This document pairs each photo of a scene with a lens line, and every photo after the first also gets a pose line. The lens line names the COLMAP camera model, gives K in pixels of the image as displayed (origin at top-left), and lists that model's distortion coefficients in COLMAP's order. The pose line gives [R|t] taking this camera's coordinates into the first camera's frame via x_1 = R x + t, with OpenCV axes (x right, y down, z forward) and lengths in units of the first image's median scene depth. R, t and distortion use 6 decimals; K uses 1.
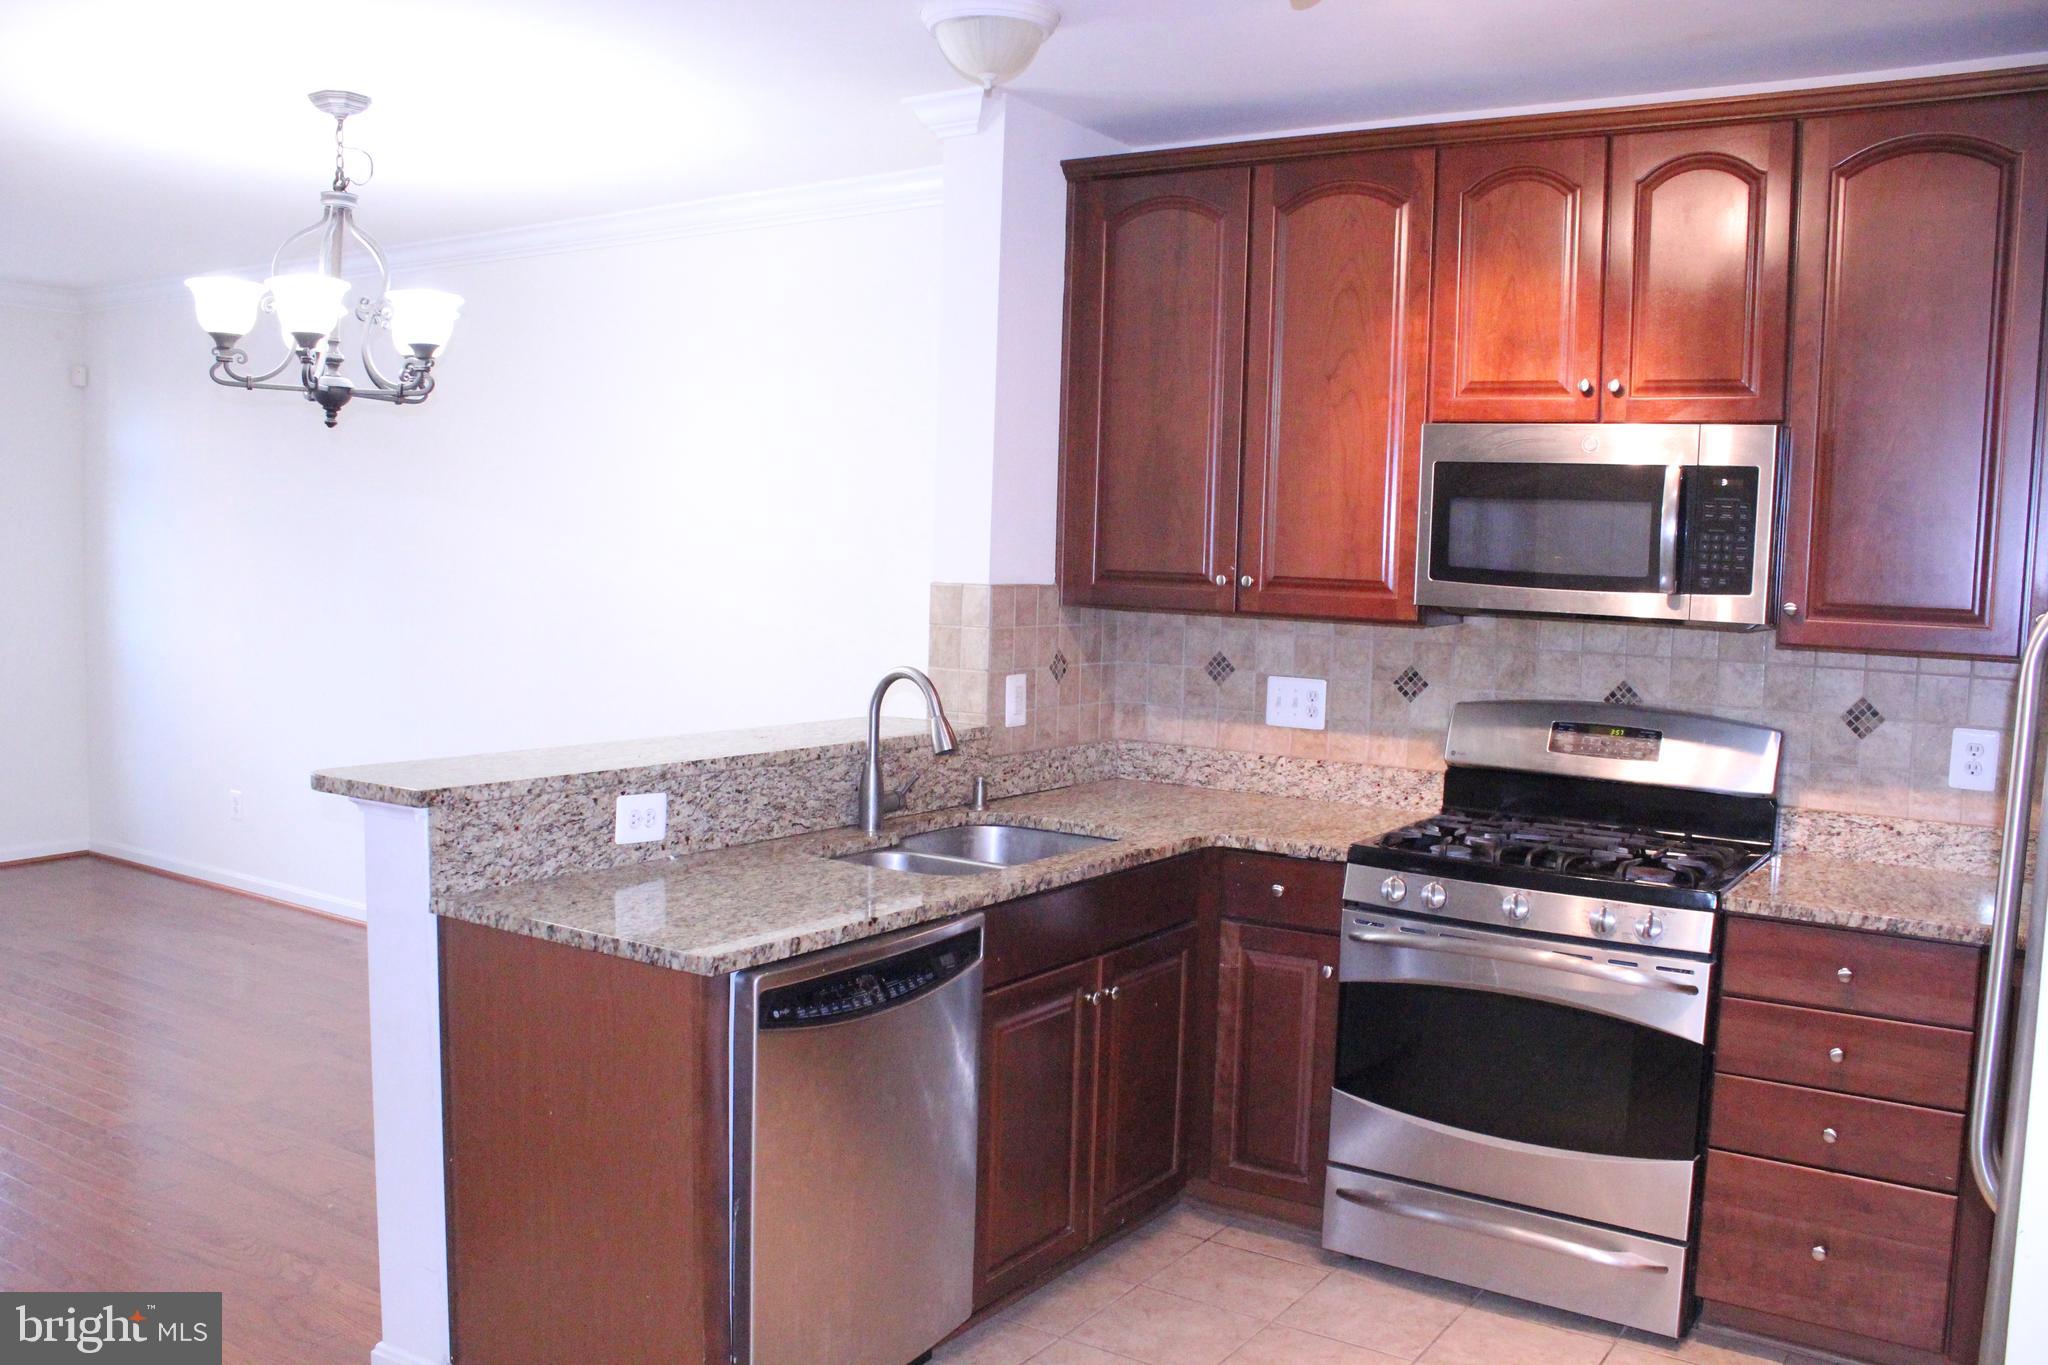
lens RADIAL K [[1712.8, 0, 1036.9], [0, 1712.8, 693.3], [0, 0, 1]] dist [-0.163745, 0.126098]
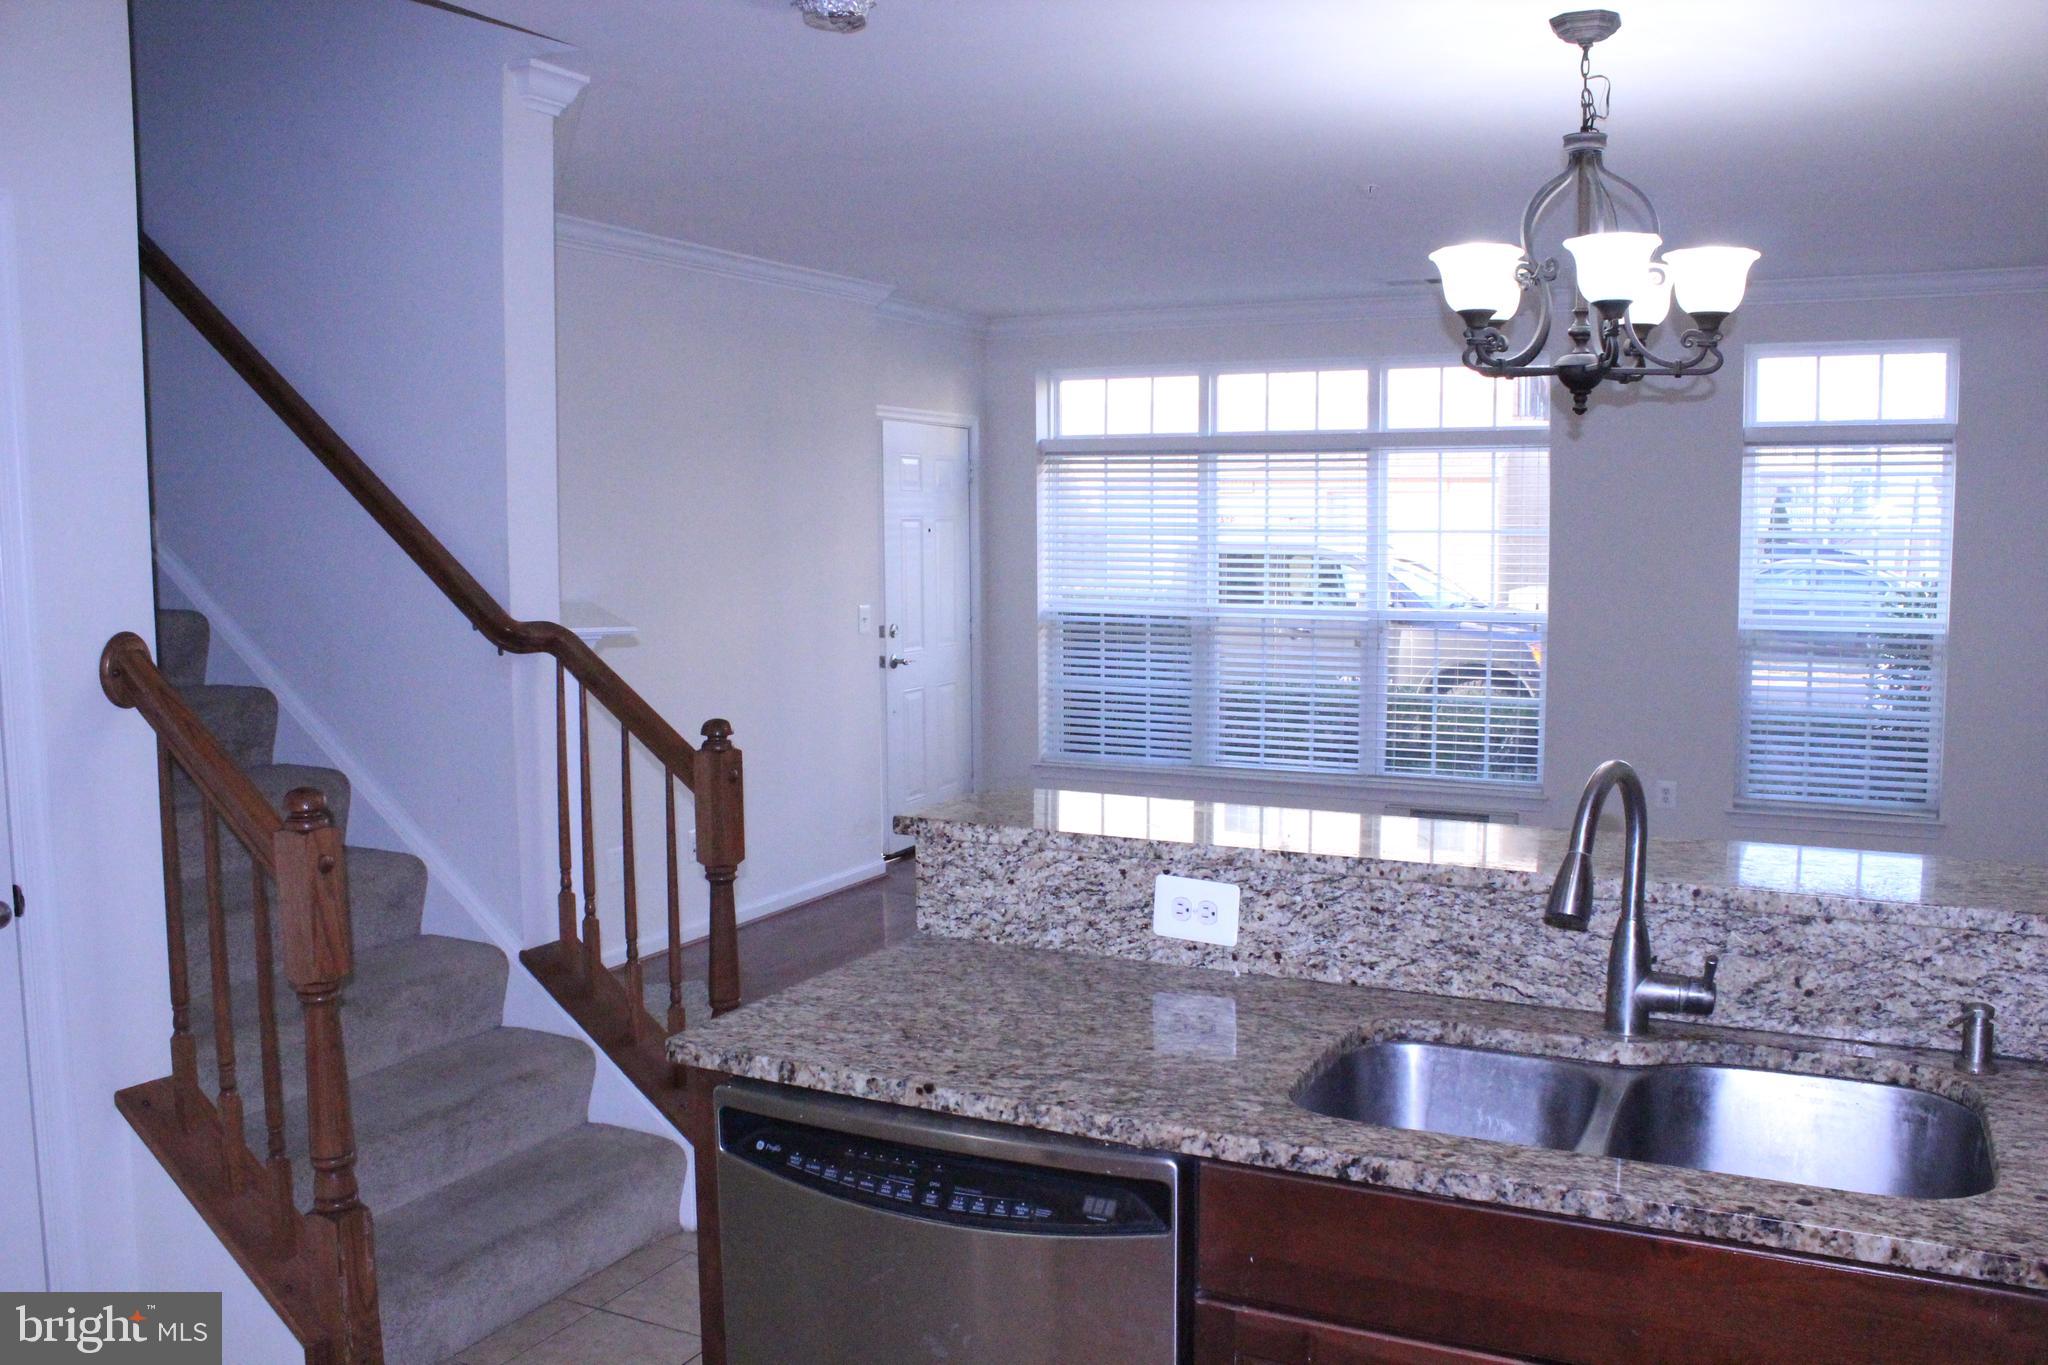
lens RADIAL K [[1712.8, 0, 1013.2], [0, 1712.8, 682.0], [0, 0, 1]] dist [-0.163745, 0.126098]
pose [[0.122521, 0.063001, -0.990464, 0.484100], [-0.077041, 0.995576, 0.053796, -0.060574], [0.989471, 0.069715, 0.126833, 0.767754]]
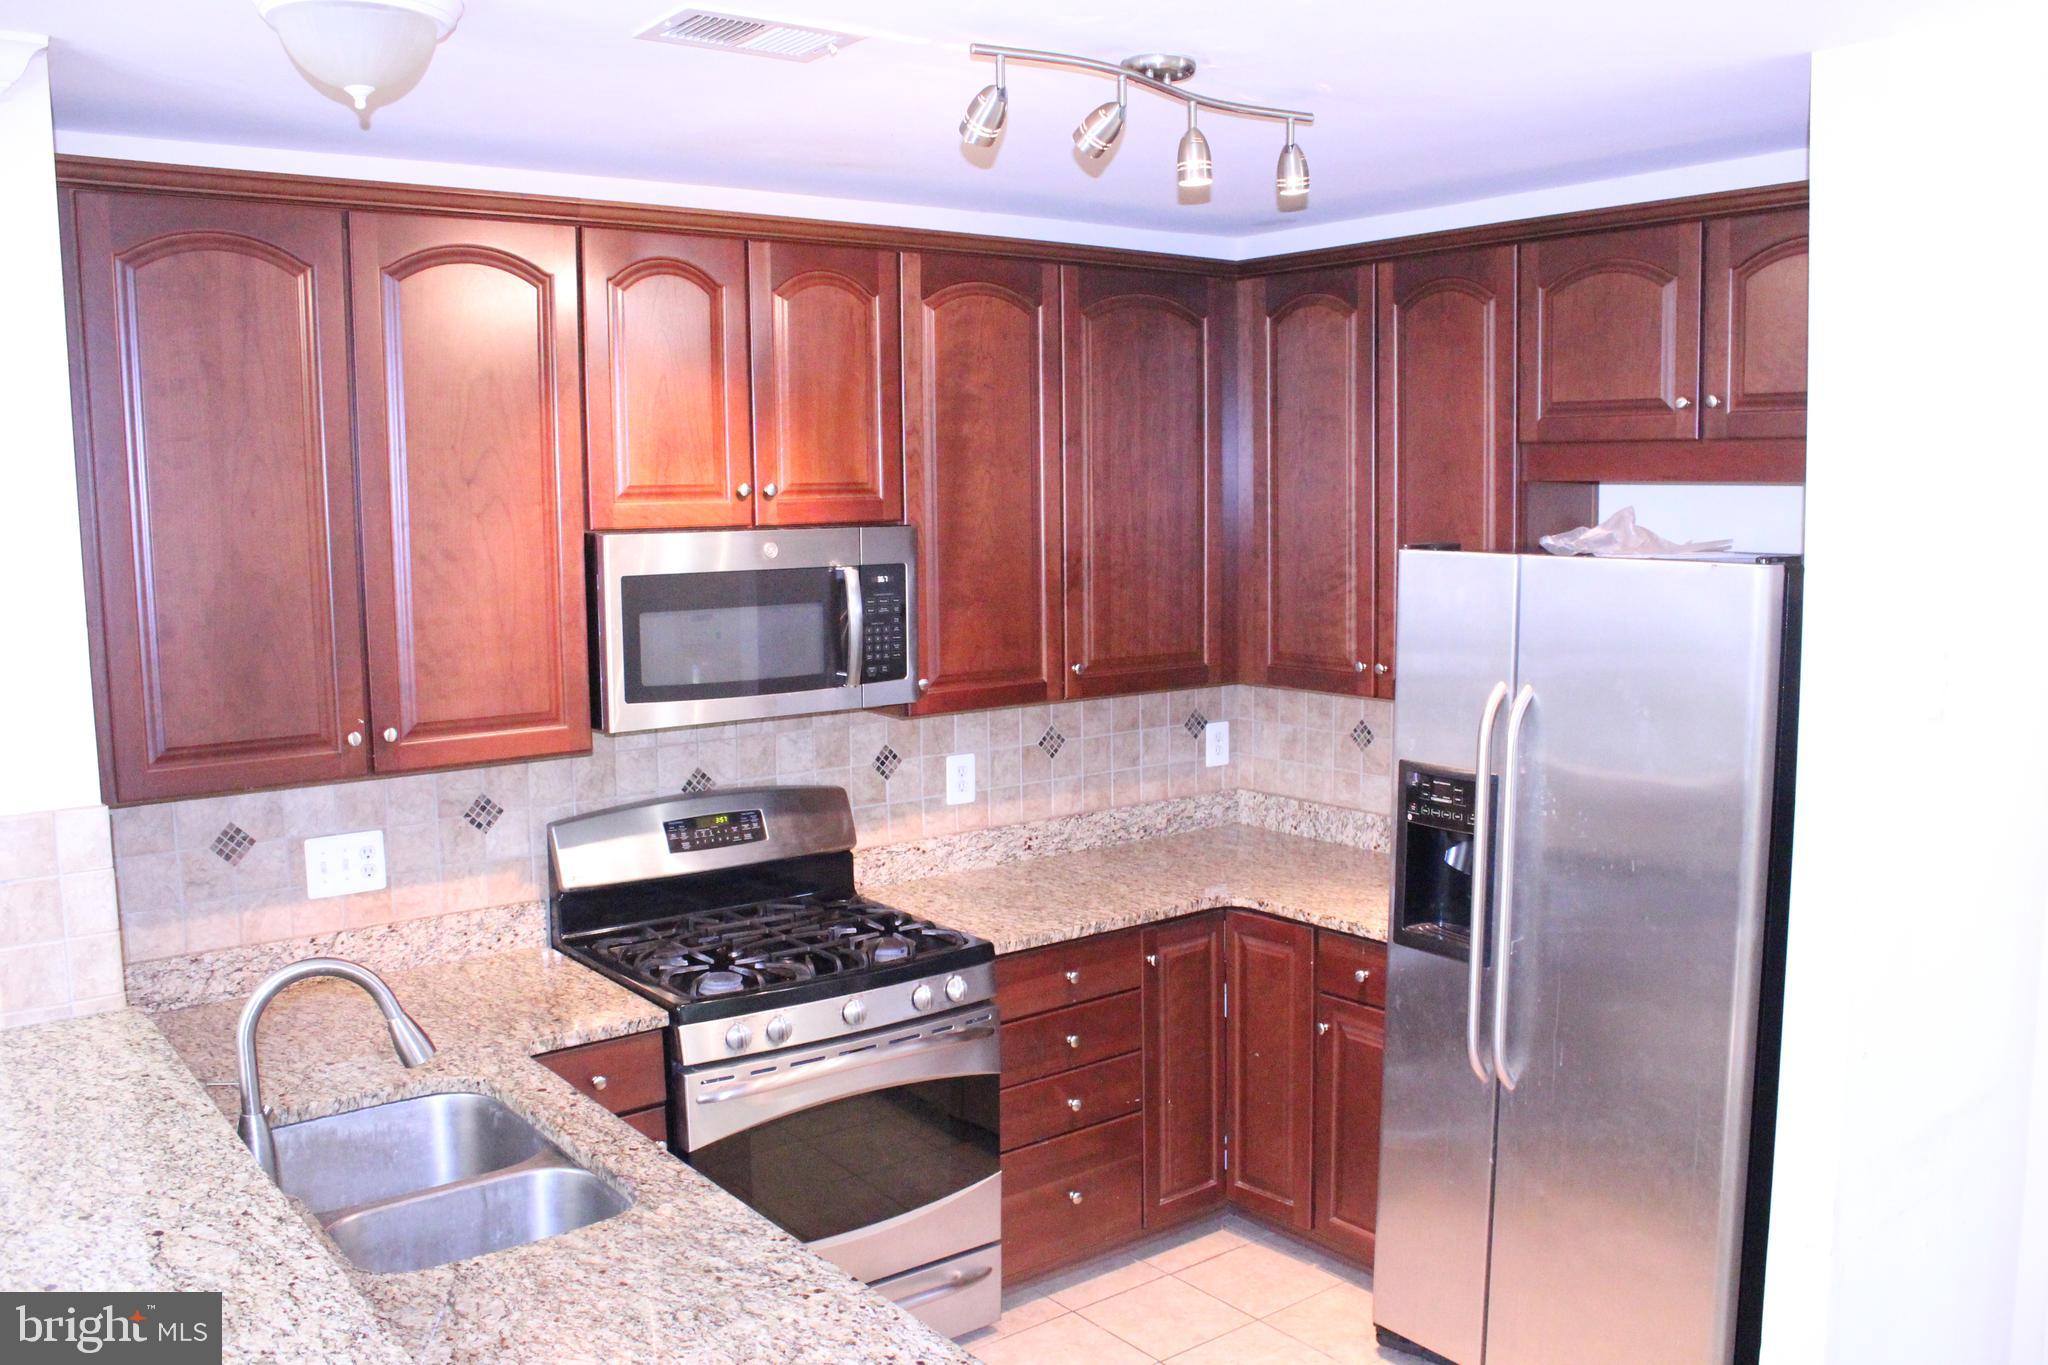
lens RADIAL K [[1712.8, 0, 1026.7], [0, 1712.8, 686.6], [0, 0, 1]] dist [-0.163745, 0.126098]
pose [[0.325435, -0.148321, 0.933859, -0.575015], [0.103719, 0.987261, 0.120659, -0.170205], [-0.939859, 0.057592, 0.336673, 0.500038]]
